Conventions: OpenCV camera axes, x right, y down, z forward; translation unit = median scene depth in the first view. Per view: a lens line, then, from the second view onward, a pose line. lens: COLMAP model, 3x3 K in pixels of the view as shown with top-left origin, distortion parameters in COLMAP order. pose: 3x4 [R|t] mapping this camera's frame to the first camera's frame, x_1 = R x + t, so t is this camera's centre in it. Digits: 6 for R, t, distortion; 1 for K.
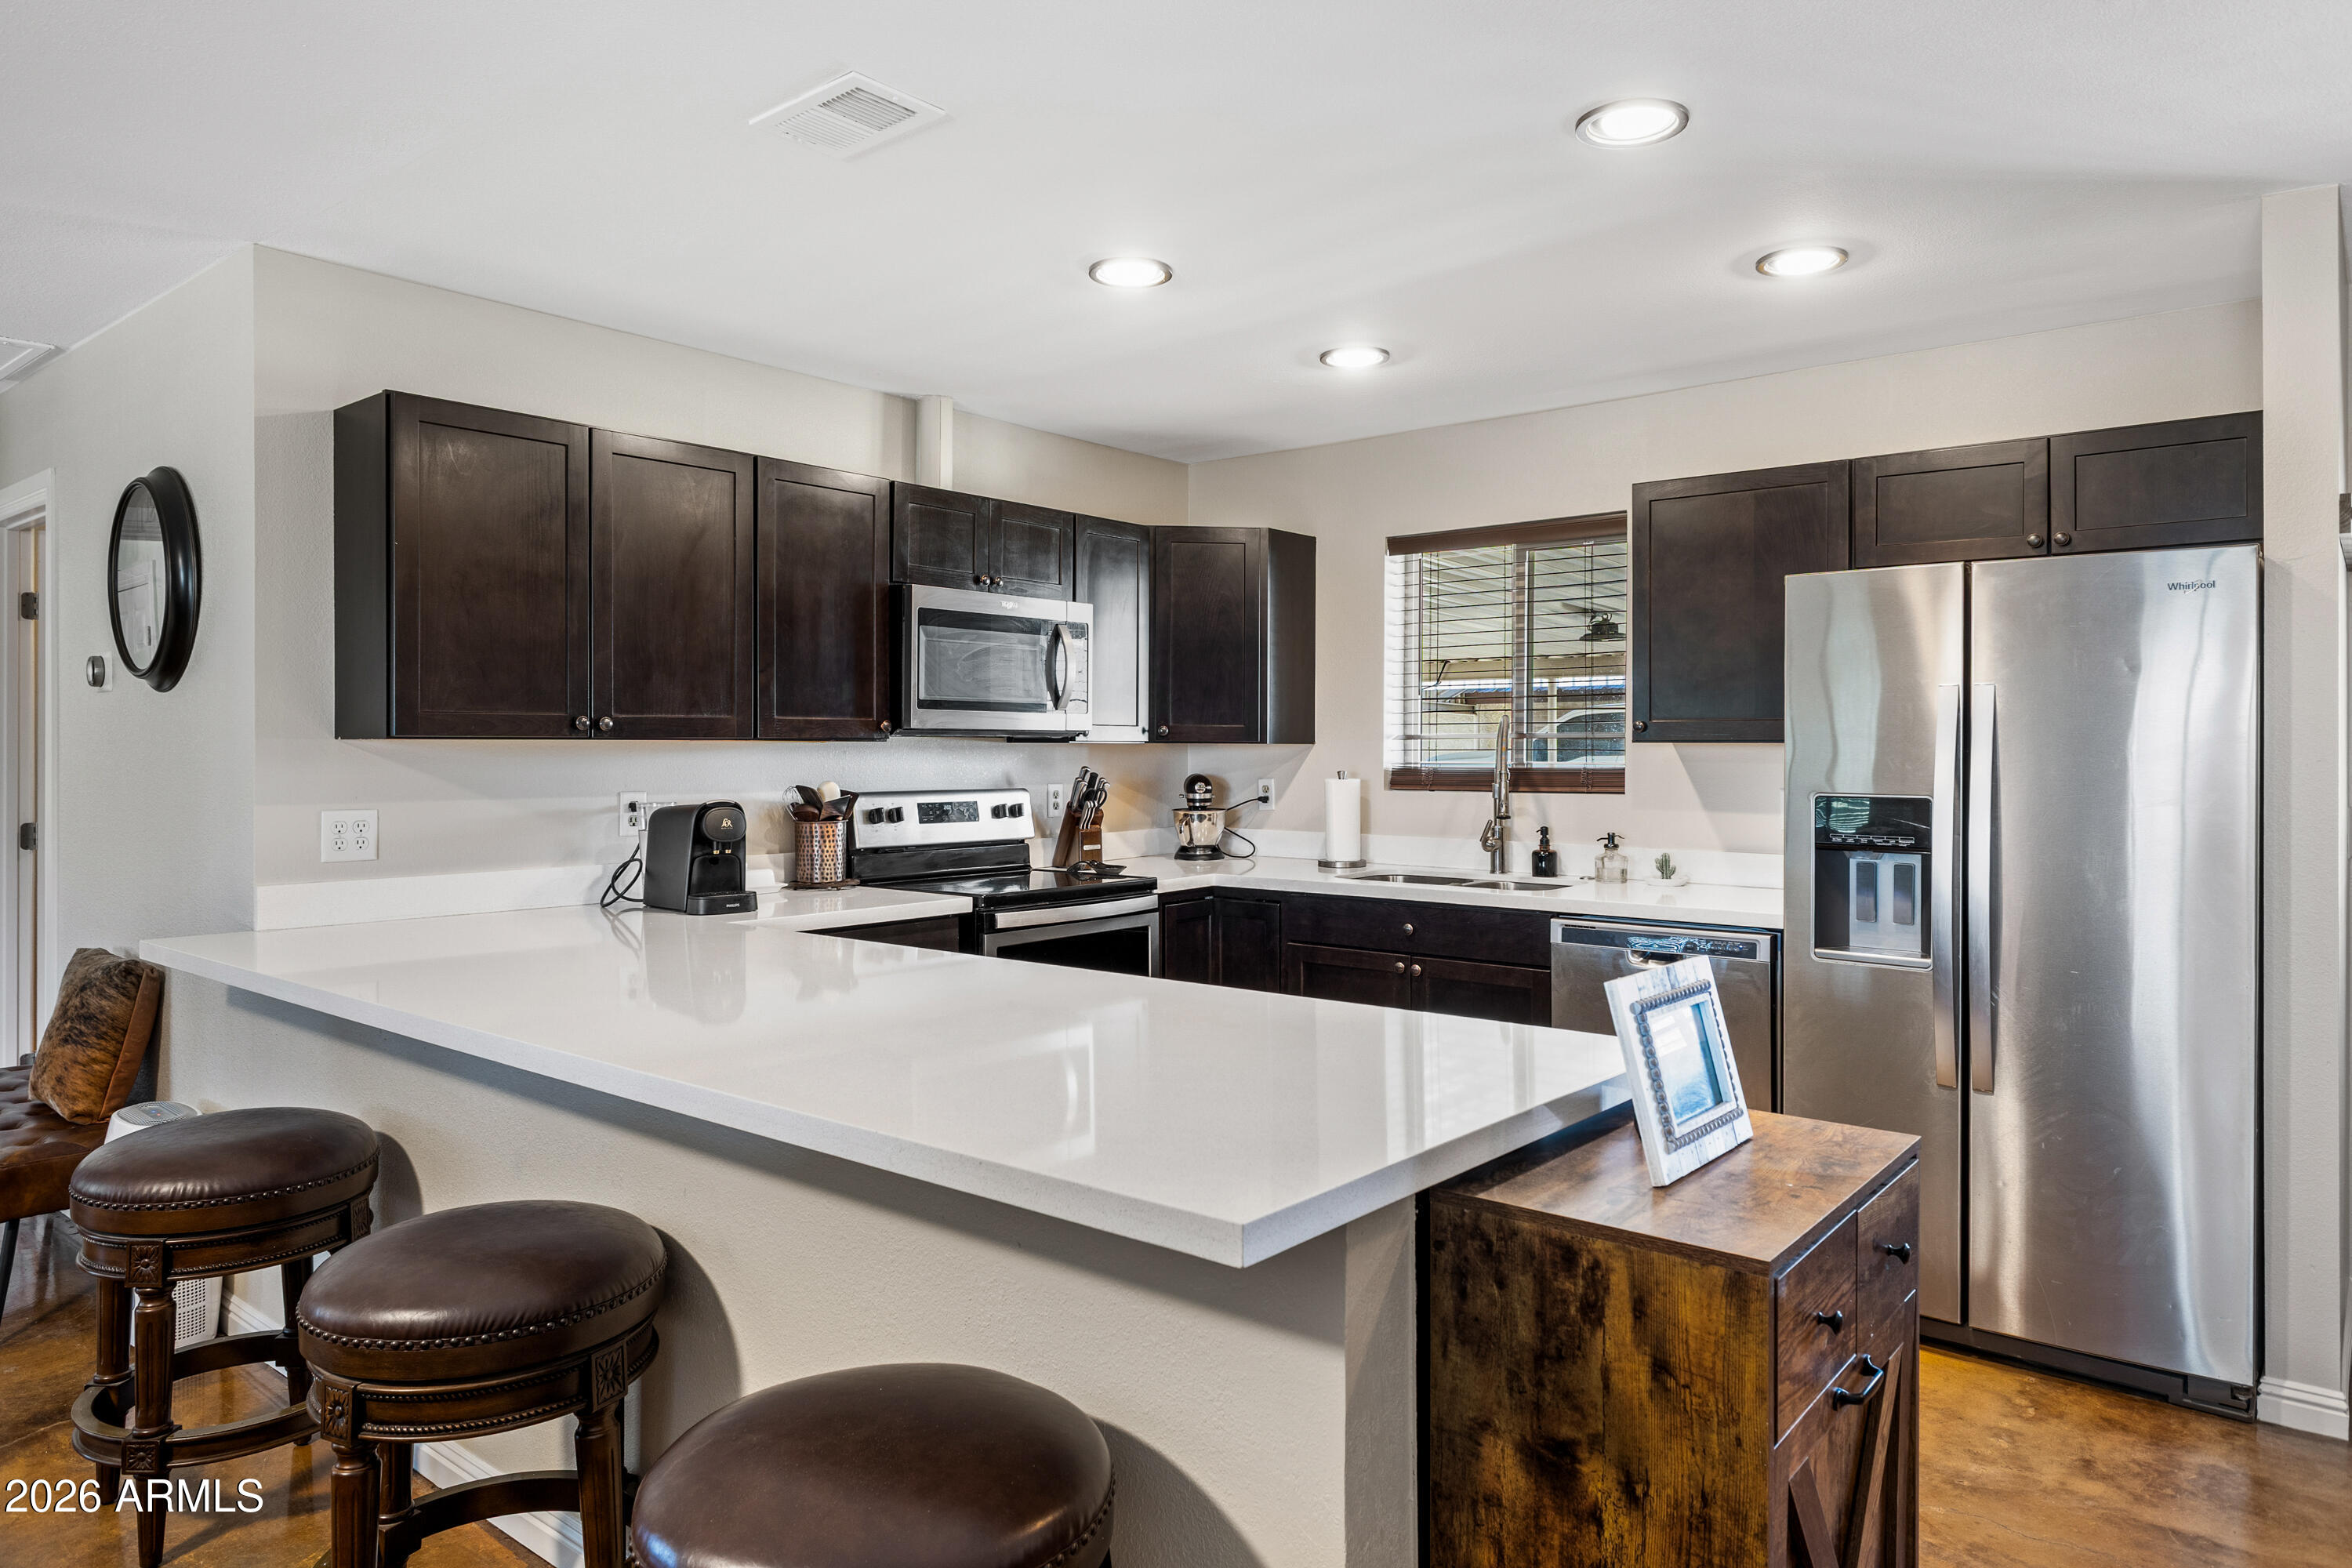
lens RADIAL K [[1487.6, 0, 1176.2], [0, 1487.6, 739.9], [0, 0, 1]] dist [0.002695, -0.001461]
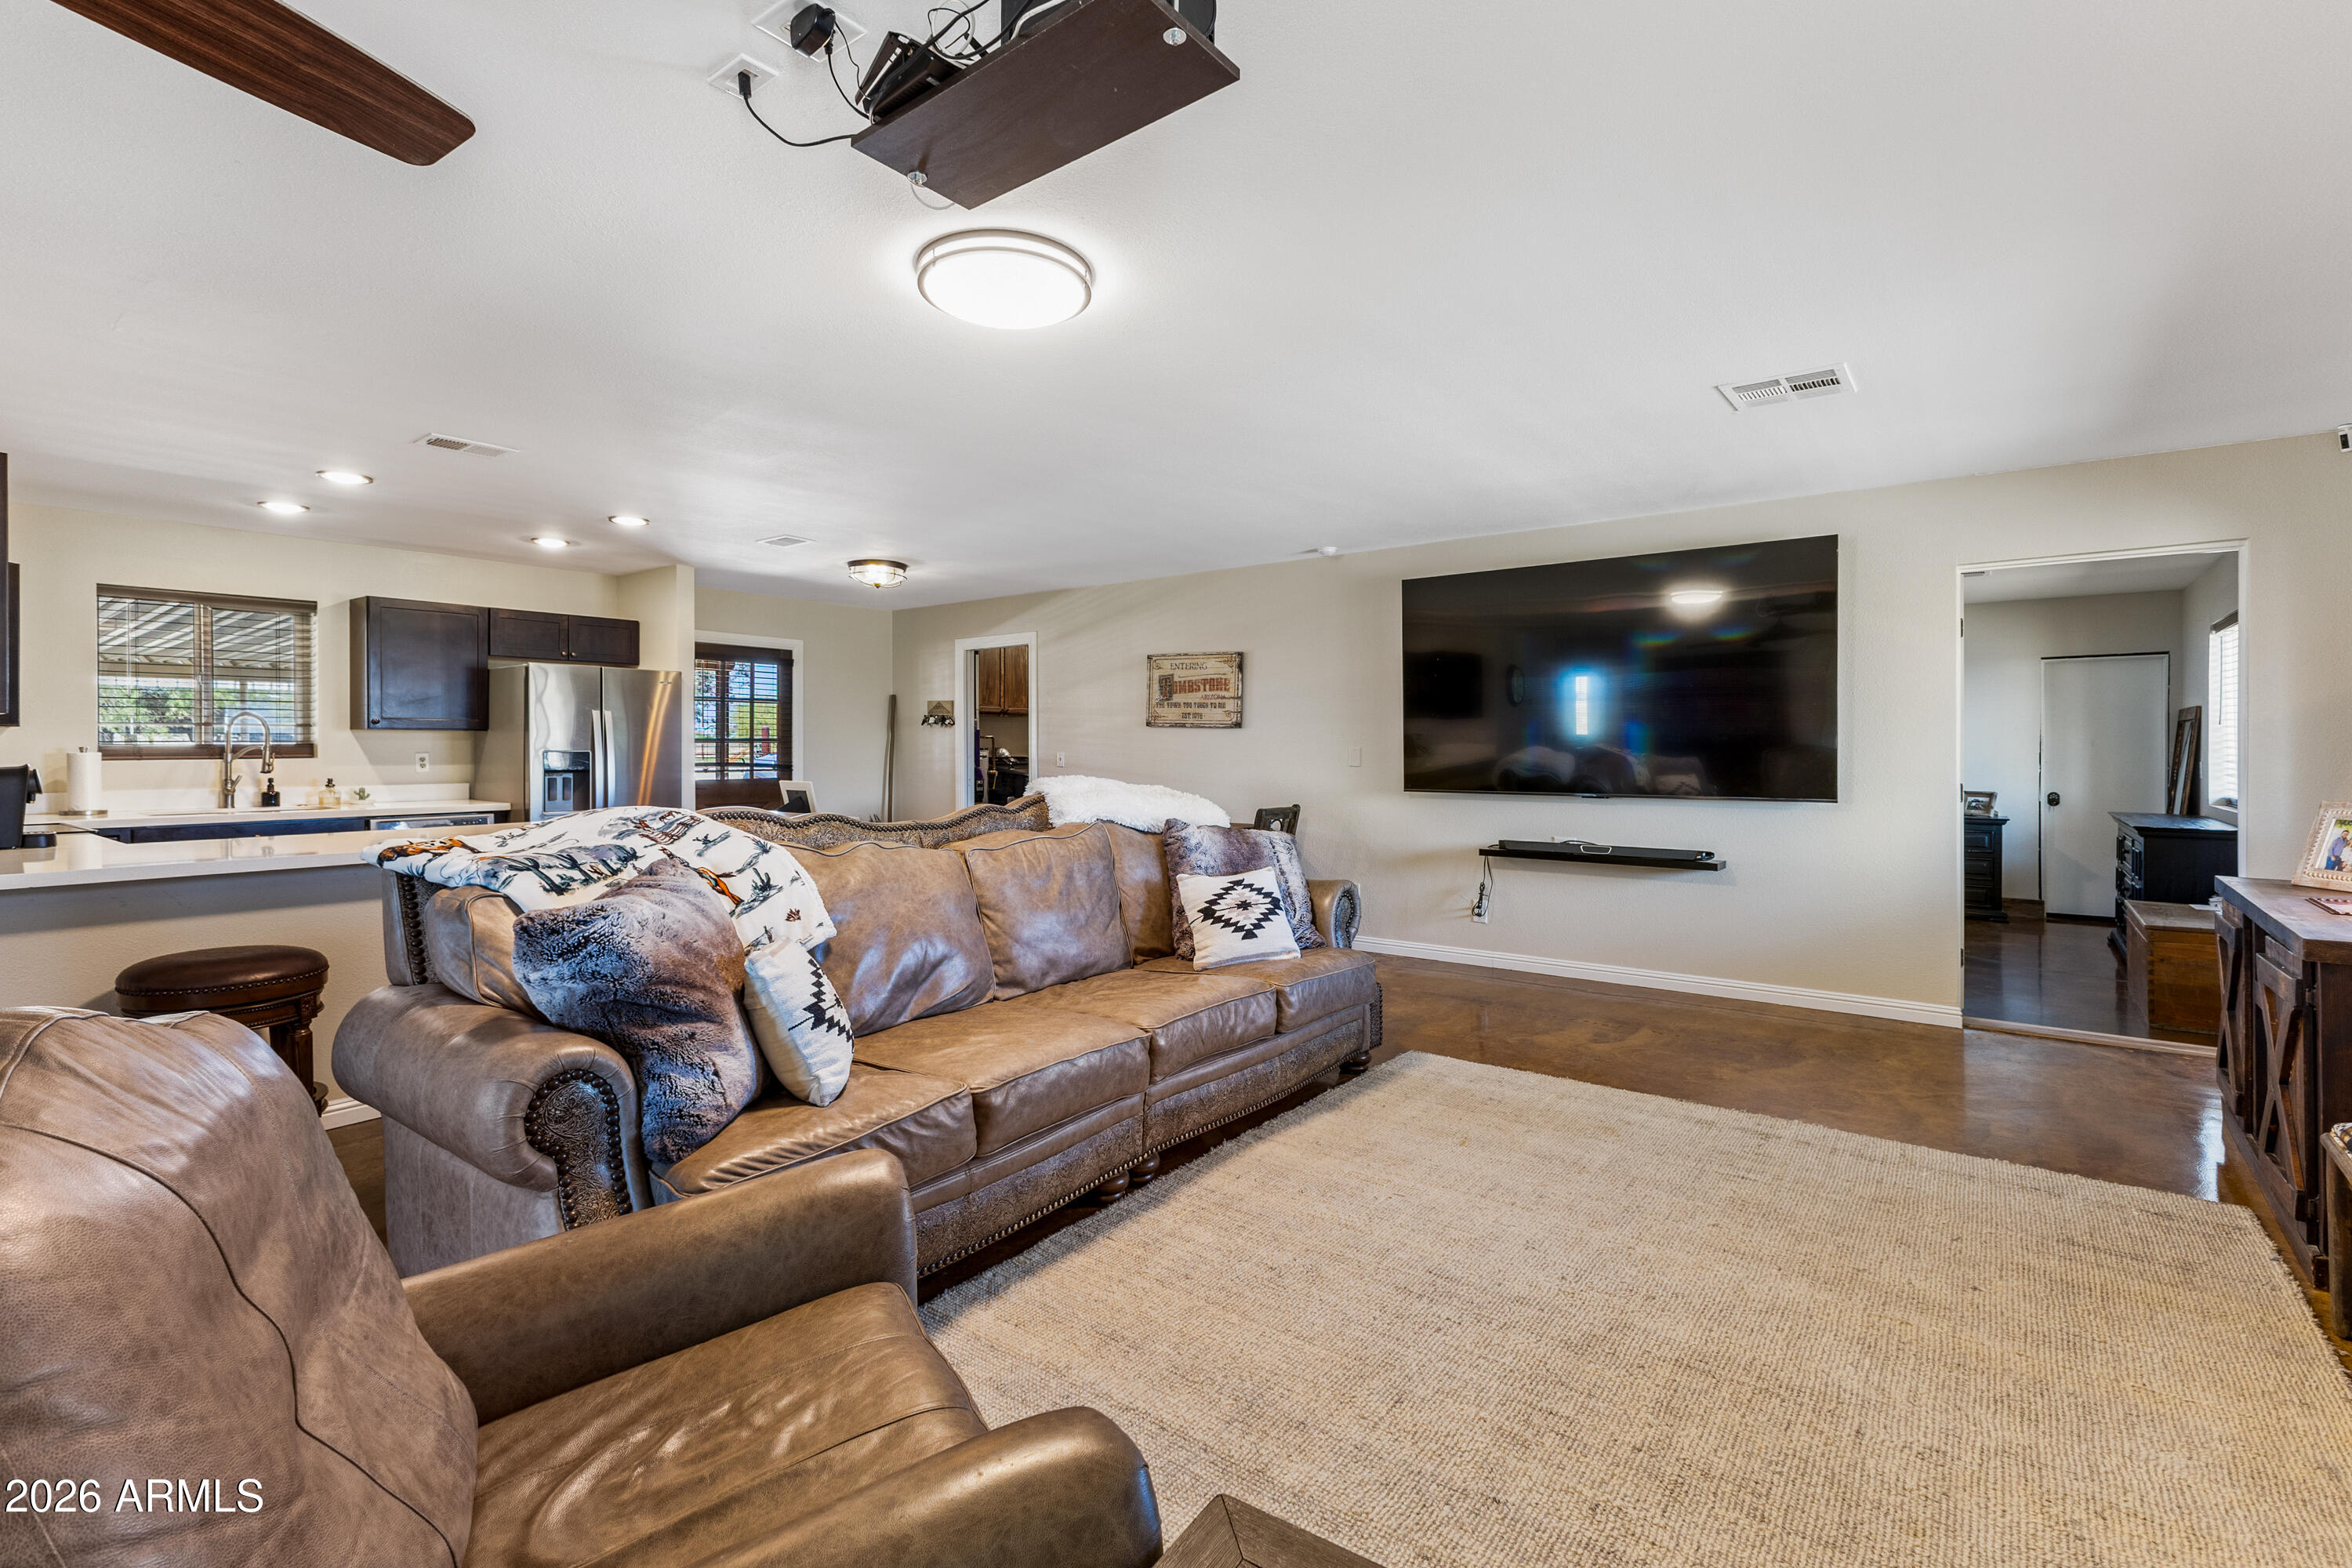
lens RADIAL K [[1056.1, 0, 1172.3], [0, 1056.1, 752.3], [0, 0, 1]] dist [0.023021, -0.012965]
pose [[-0.036244, -0.009833, 0.999295, -1.094944], [-0.005292, 0.999939, 0.009647, 0.011982], [-0.999329, -0.004939, -0.036293, -0.000593]]
